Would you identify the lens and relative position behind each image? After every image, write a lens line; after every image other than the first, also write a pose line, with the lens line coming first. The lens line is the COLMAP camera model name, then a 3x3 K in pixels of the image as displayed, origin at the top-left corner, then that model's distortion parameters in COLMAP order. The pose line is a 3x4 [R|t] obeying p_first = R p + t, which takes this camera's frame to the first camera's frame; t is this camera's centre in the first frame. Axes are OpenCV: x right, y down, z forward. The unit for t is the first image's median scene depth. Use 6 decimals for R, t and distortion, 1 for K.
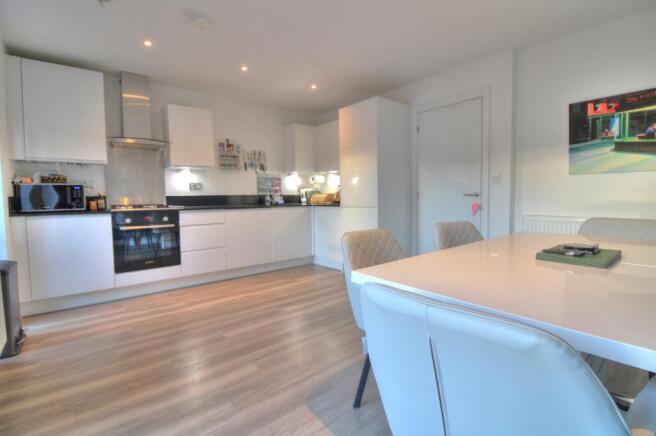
lens RADIAL K [[303.5, 0, 332.1], [0, 303.5, 212.5], [0, 0, 1]] dist [-0.000491, -0.010251]
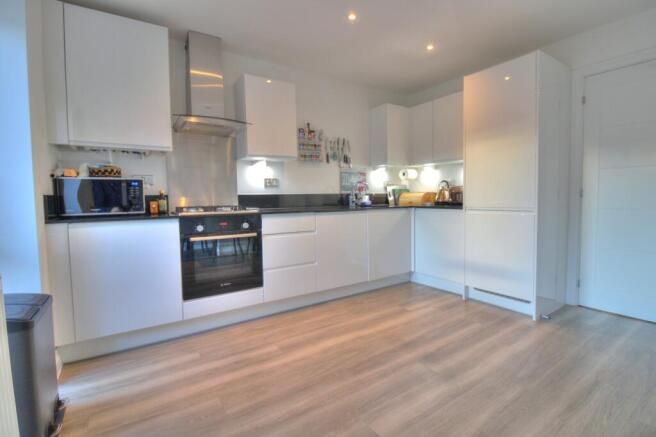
lens RADIAL K [[303.5, 0, 332.1], [0, 303.5, 213.0], [0, 0, 1]] dist [-0.000491, -0.010251]
pose [[0.994852, 0.004681, -0.101235, -0.258806], [-0.004562, 0.999989, 0.001401, -0.011572], [0.101240, -0.000932, 0.994862, 0.278469]]
